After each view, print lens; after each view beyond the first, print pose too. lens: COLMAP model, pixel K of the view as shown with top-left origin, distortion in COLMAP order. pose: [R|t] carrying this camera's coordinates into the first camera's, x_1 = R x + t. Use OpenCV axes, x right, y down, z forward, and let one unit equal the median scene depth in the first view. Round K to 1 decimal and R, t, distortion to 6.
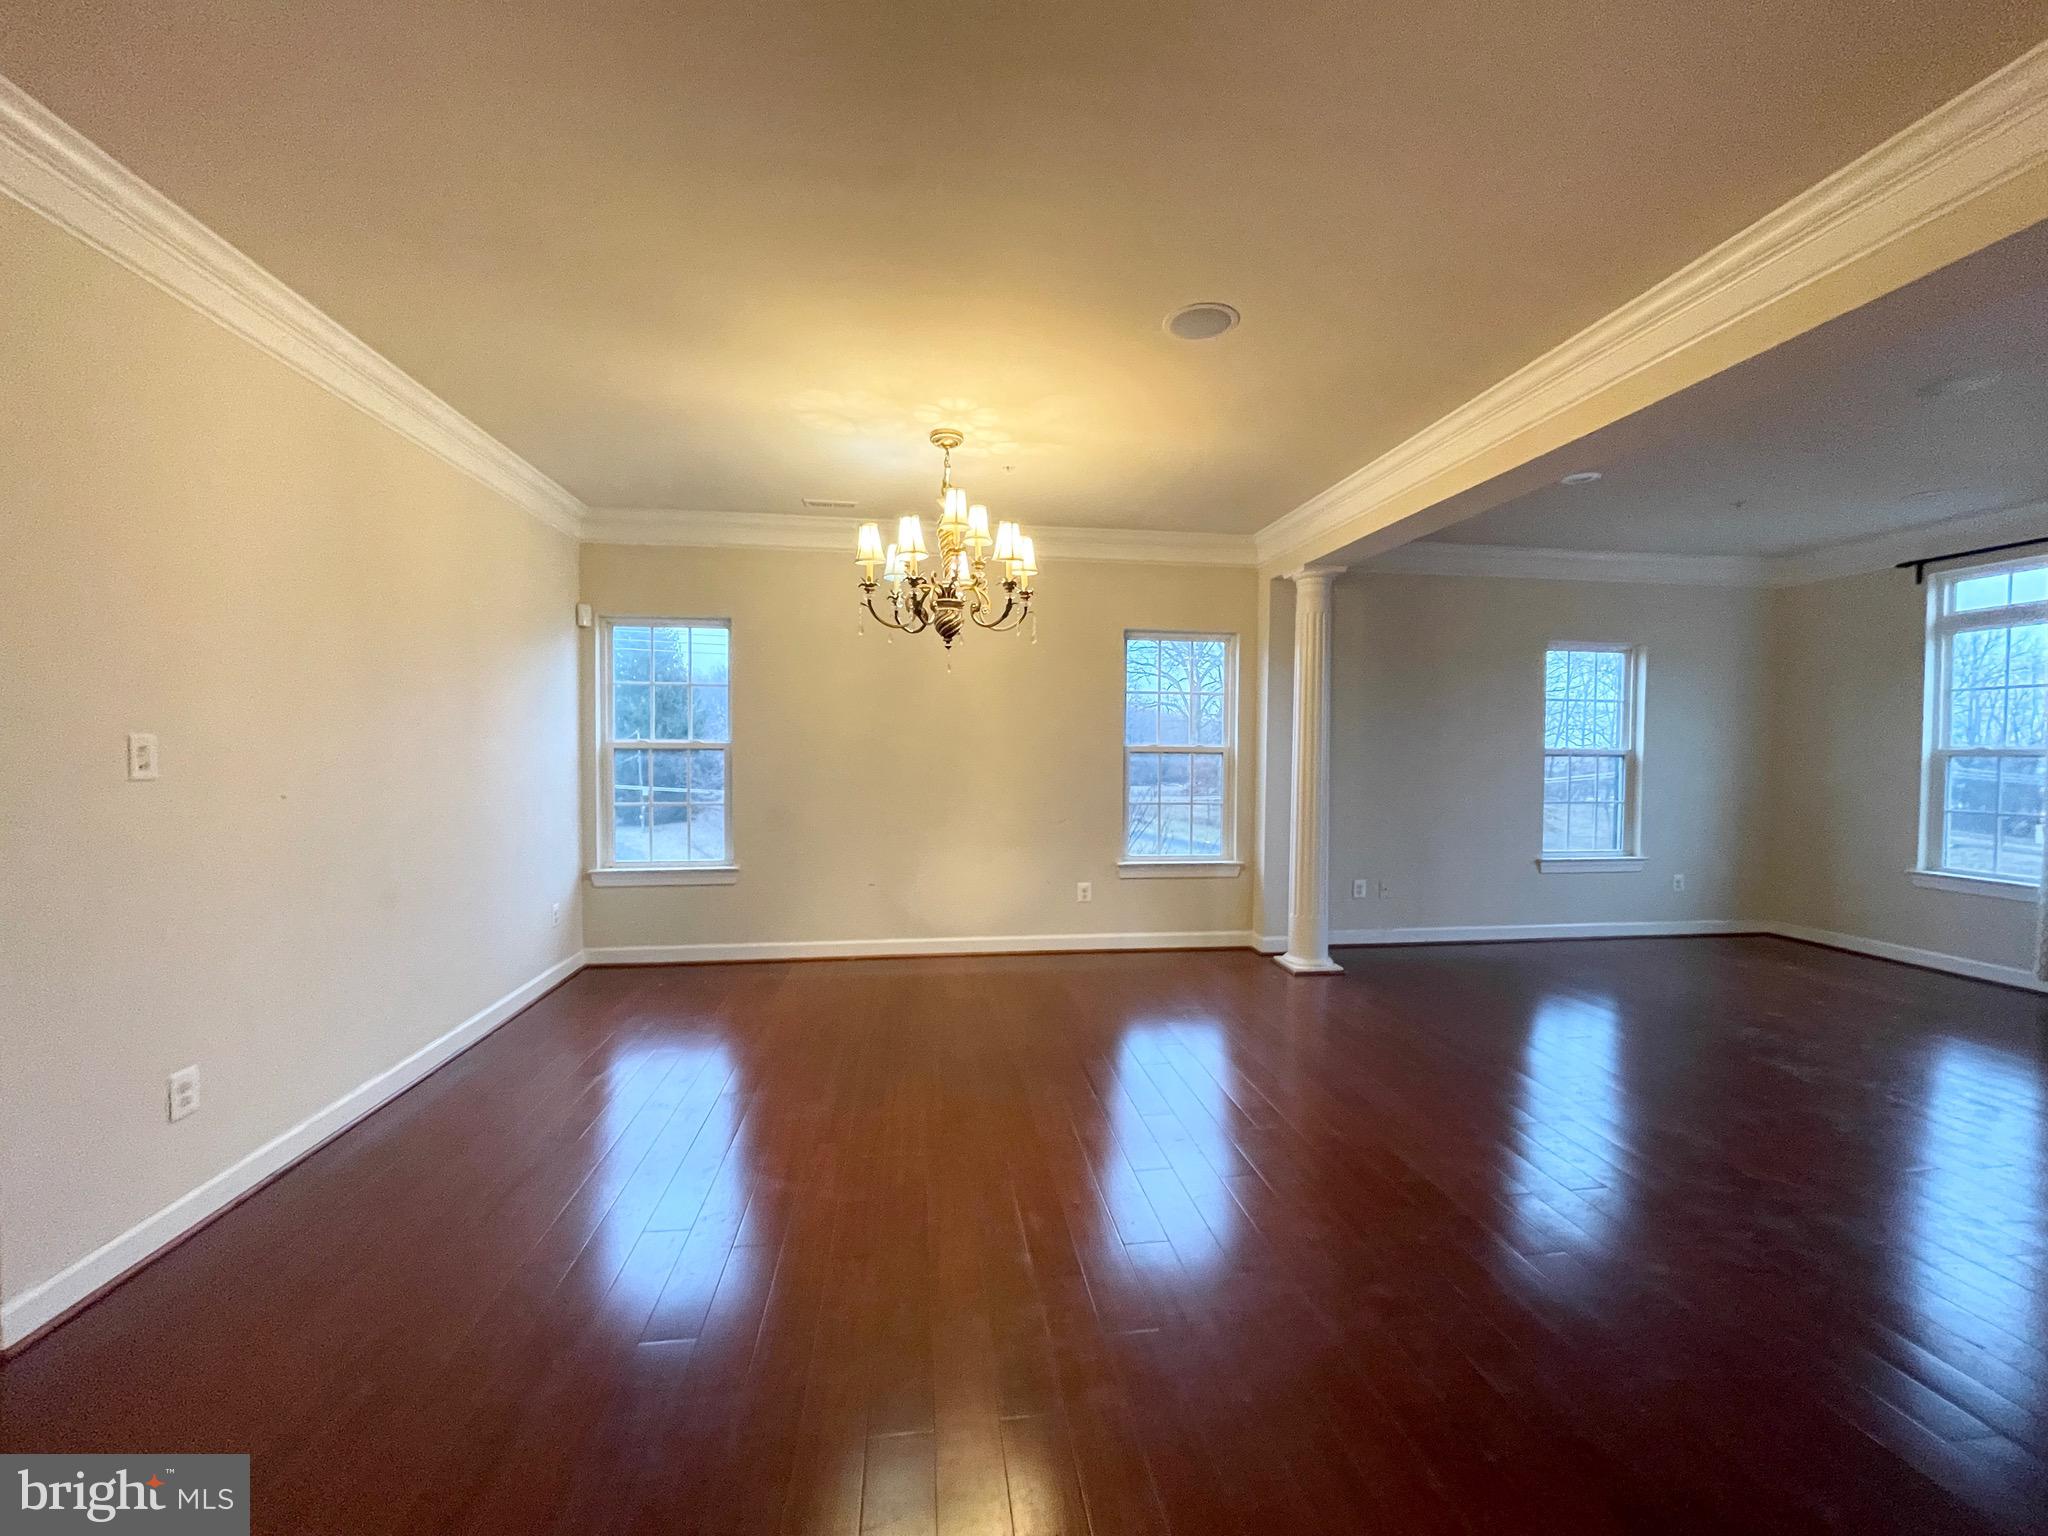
lens RADIAL K [[823.7, 0, 1010.9], [0, 823.7, 764.3], [0, 0, 1]] dist [-0.003338, 0.001097]
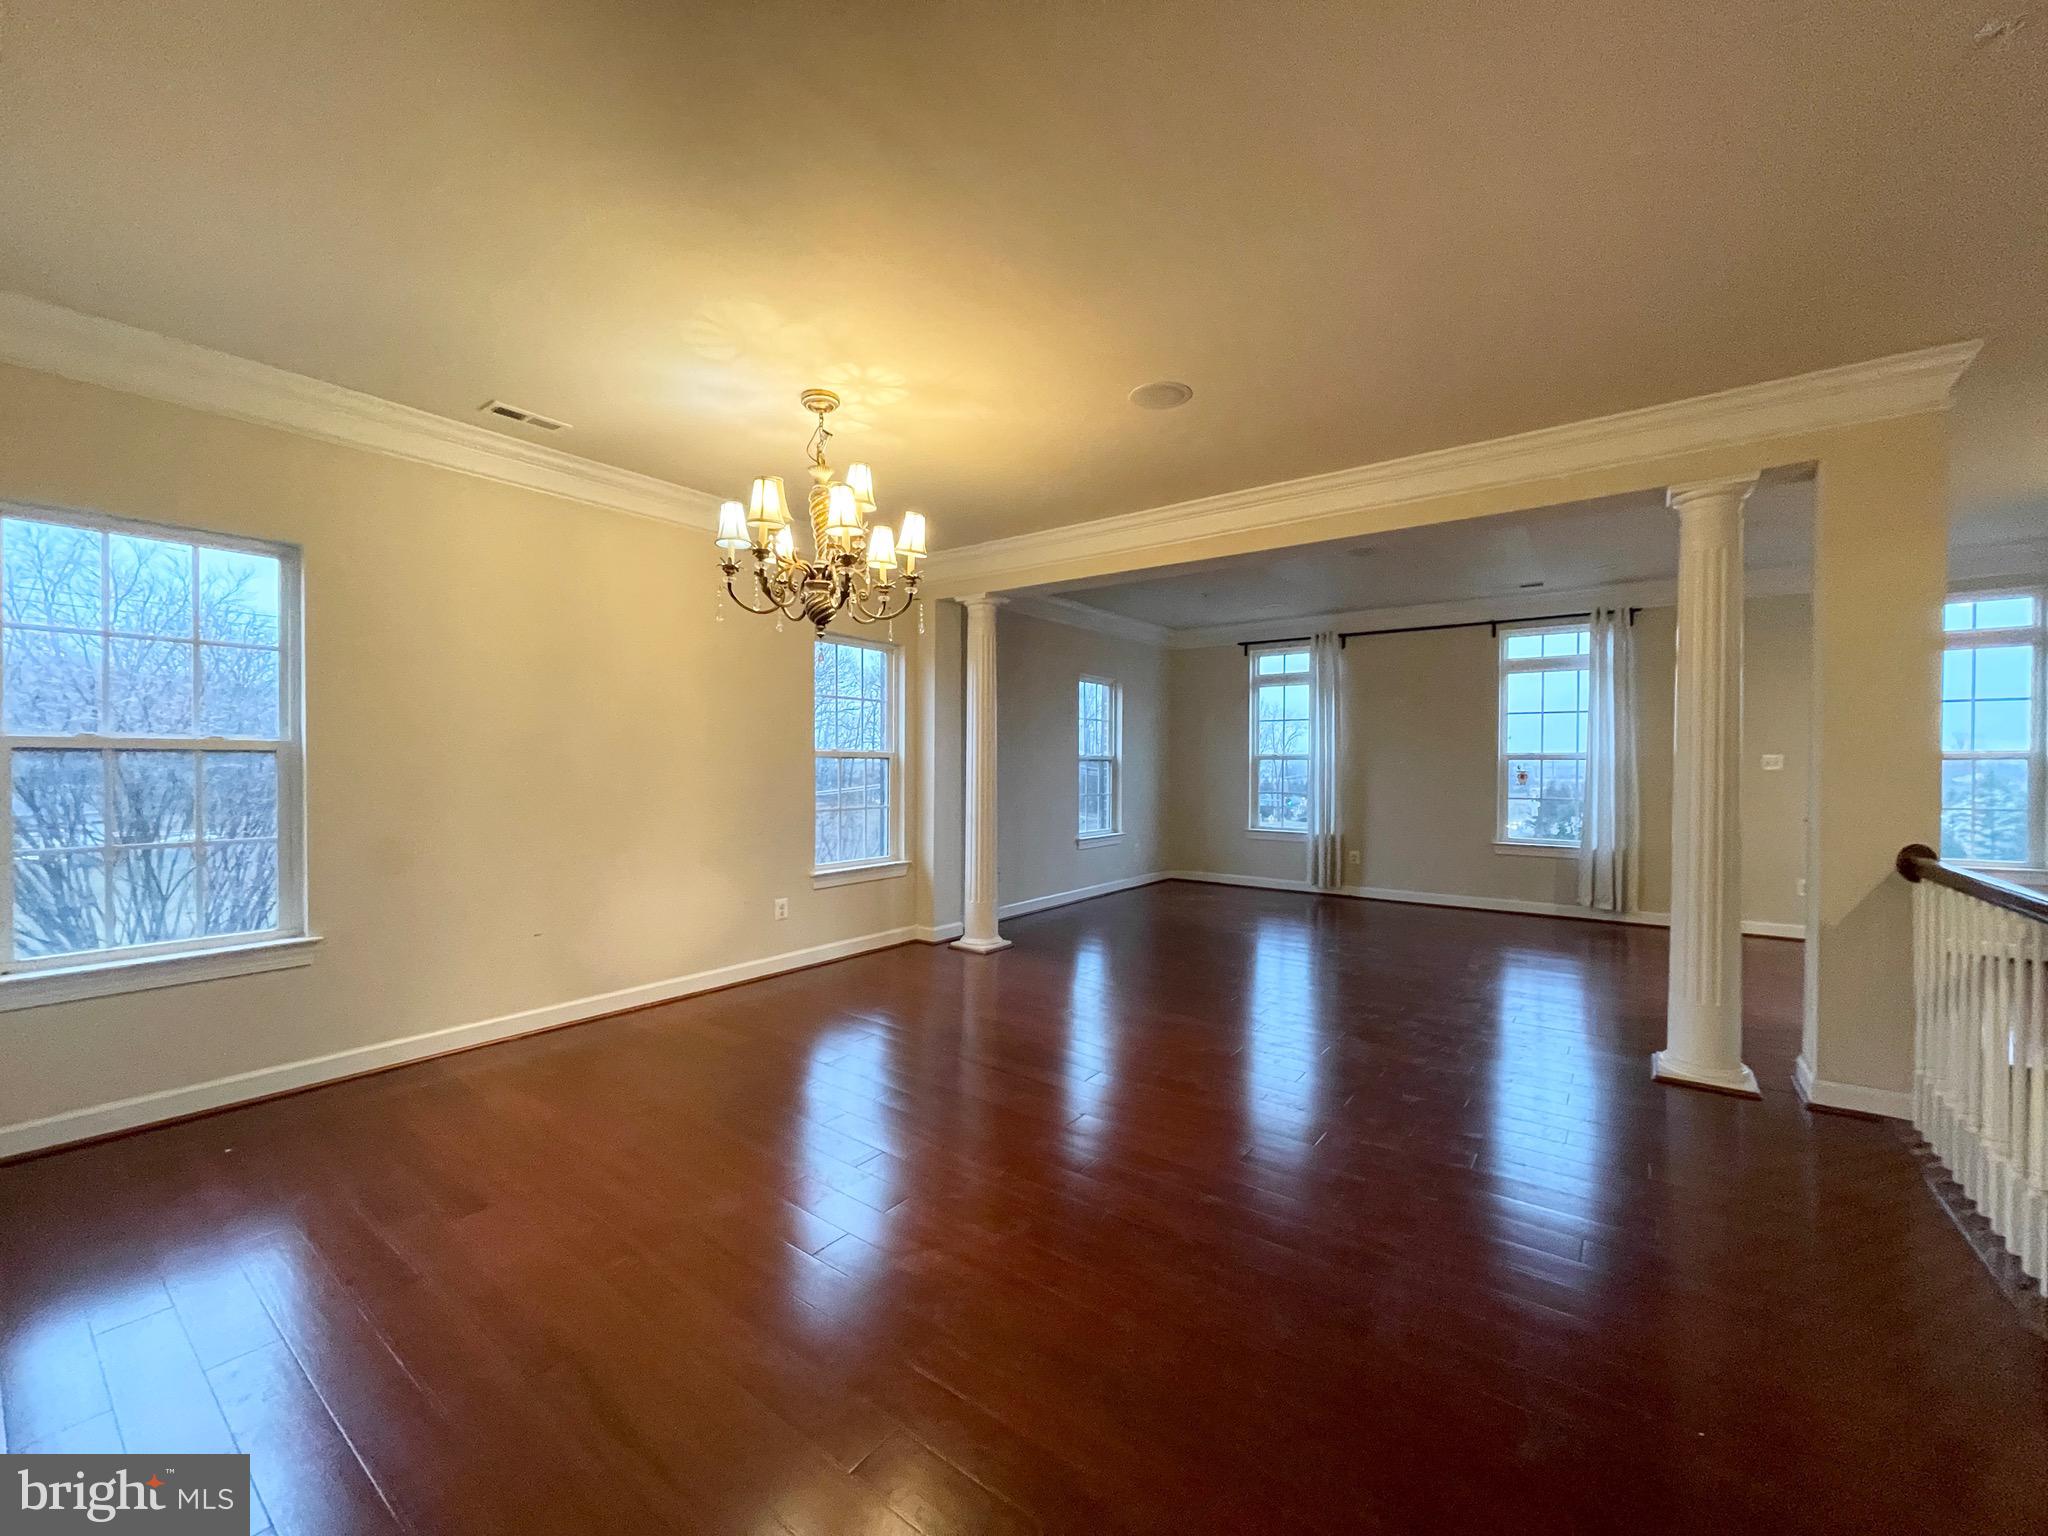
lens RADIAL K [[823.7, 0, 1010.6], [0, 823.7, 766.5], [0, 0, 1]] dist [-0.003338, 0.001097]
pose [[0.700976, -0.007085, 0.713150, -0.406953], [0.013410, 0.999905, -0.003248, 0.002285], [-0.713059, 0.011840, 0.701004, 0.168868]]
